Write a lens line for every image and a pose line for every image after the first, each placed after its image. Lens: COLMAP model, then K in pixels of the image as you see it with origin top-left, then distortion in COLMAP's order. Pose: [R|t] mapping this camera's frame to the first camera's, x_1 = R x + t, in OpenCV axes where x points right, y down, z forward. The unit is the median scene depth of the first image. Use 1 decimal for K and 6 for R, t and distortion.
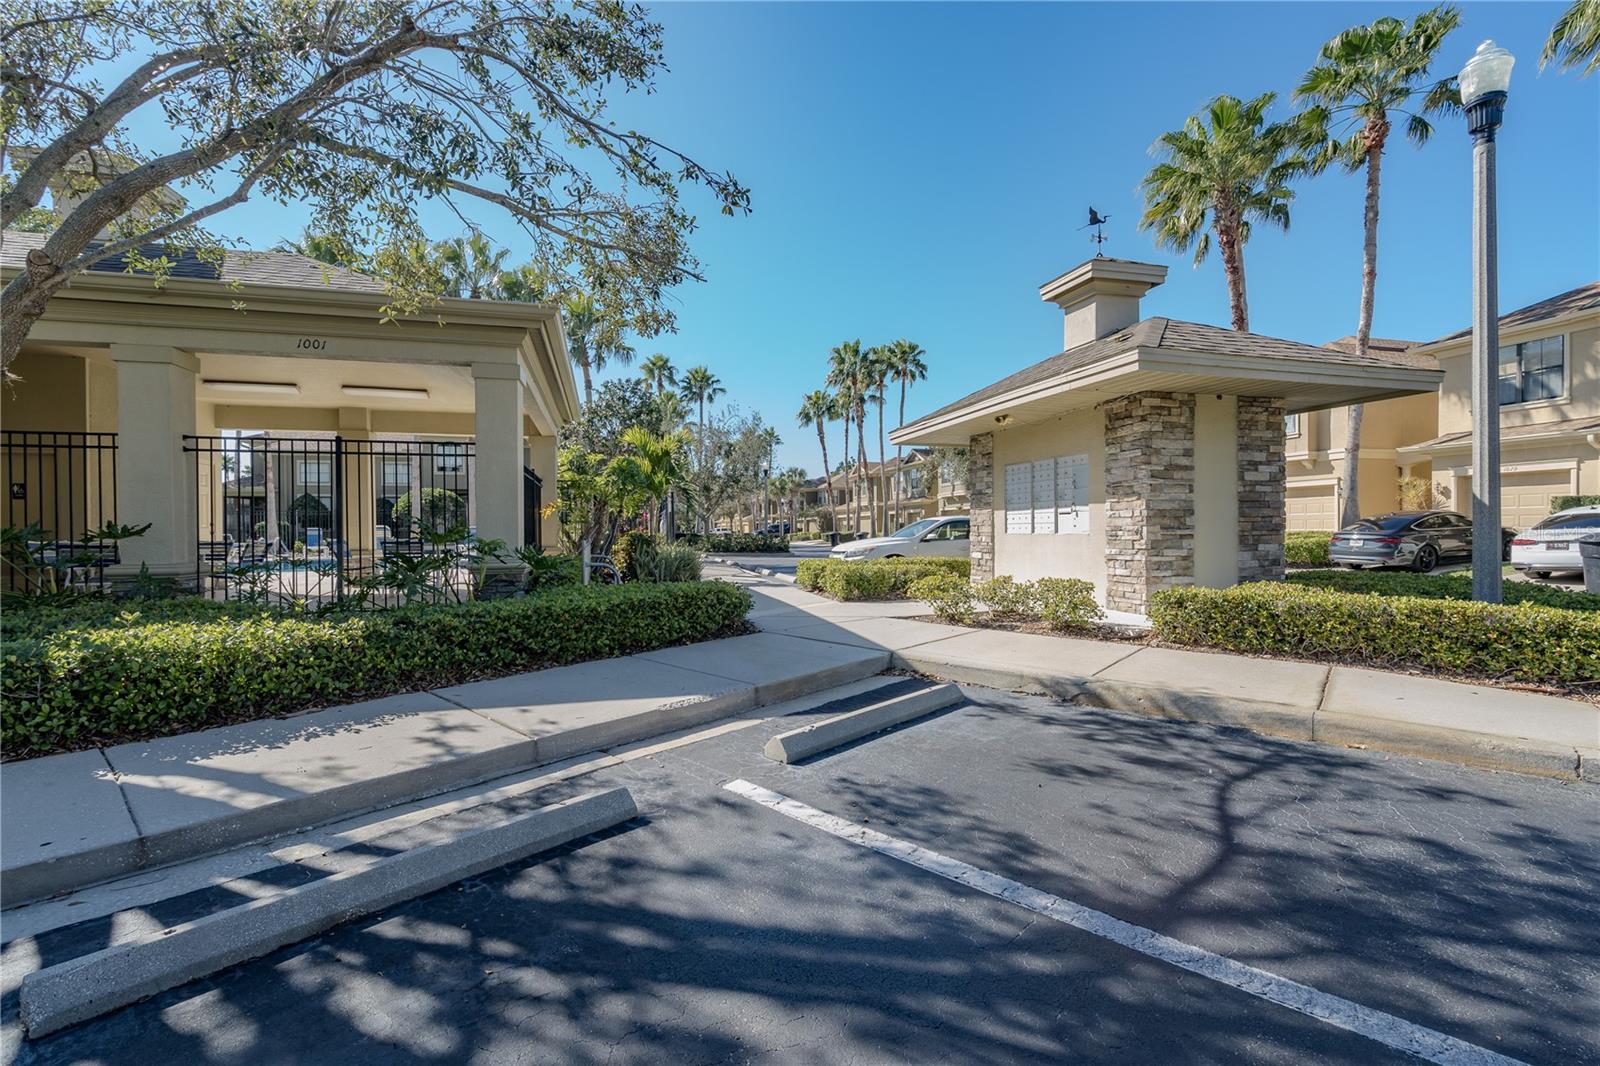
lens RADIAL K [[736.7, 0, 800.0], [0, 736.7, 533.0], [0, 0, 1]] dist [-0.000489, 0.000718]
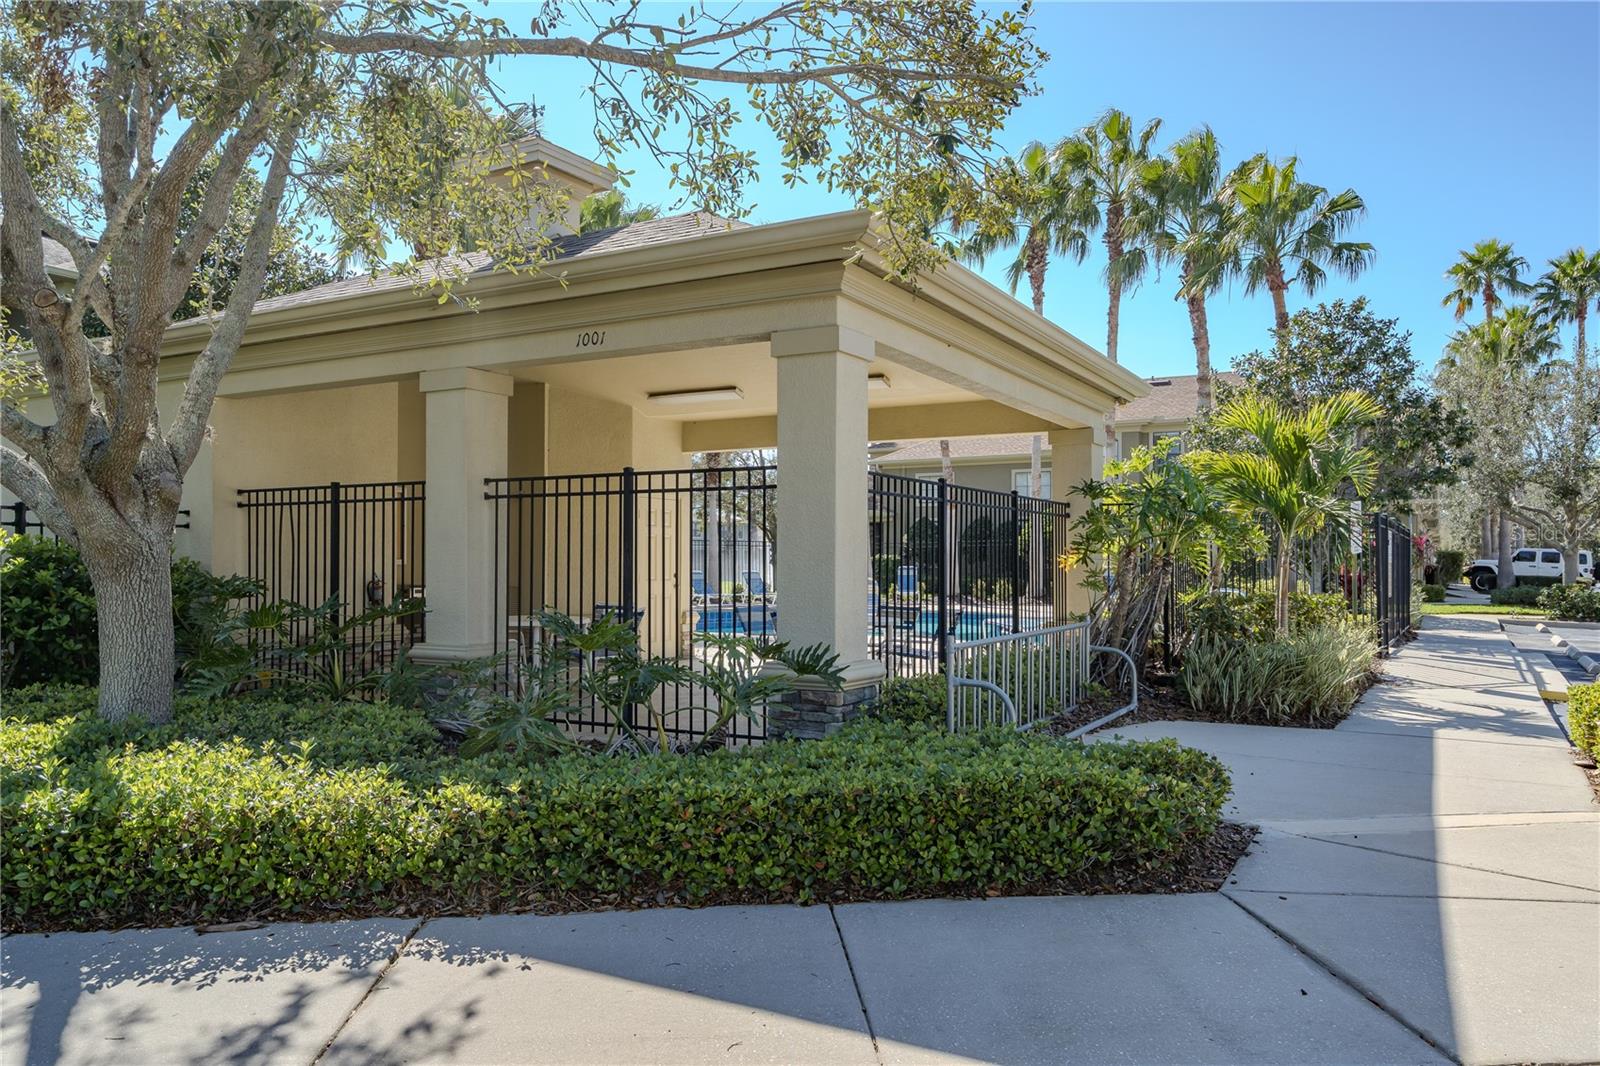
lens RADIAL K [[1137.2, 0, 800.0], [0, 1137.2, 533.0], [0, 0, 1]] dist [0.007424, 0.001869]
pose [[0.711936, -0.011431, -0.702151, 0.210668], [-0.005817, 0.999737, -0.022174, -0.045478], [0.702220, 0.019871, 0.711683, 0.342661]]
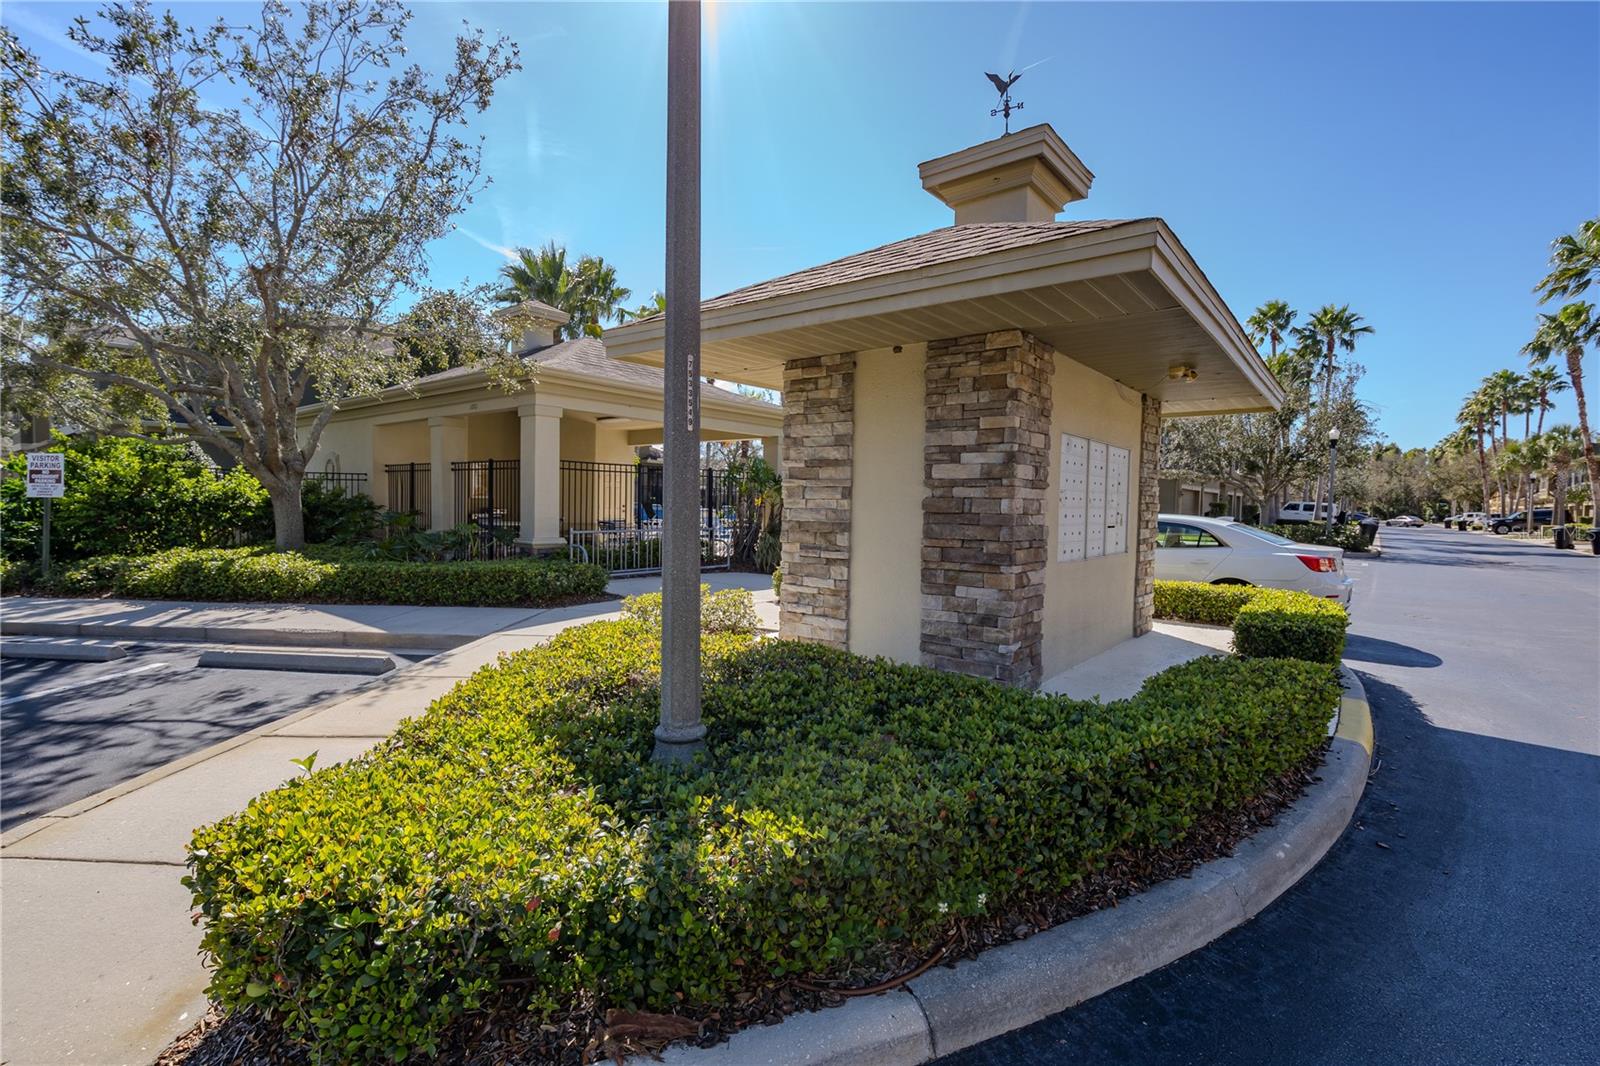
lens RADIAL K [[724.2, 0, 800.0], [0, 724.2, 533.0], [0, 0, 1]] dist [0.002111, 0.000474]
pose [[0.585493, 0.051170, -0.809061, 1.027943], [-0.022371, 0.998646, 0.046971, -0.052462], [0.810369, -0.009402, 0.585845, 0.558013]]
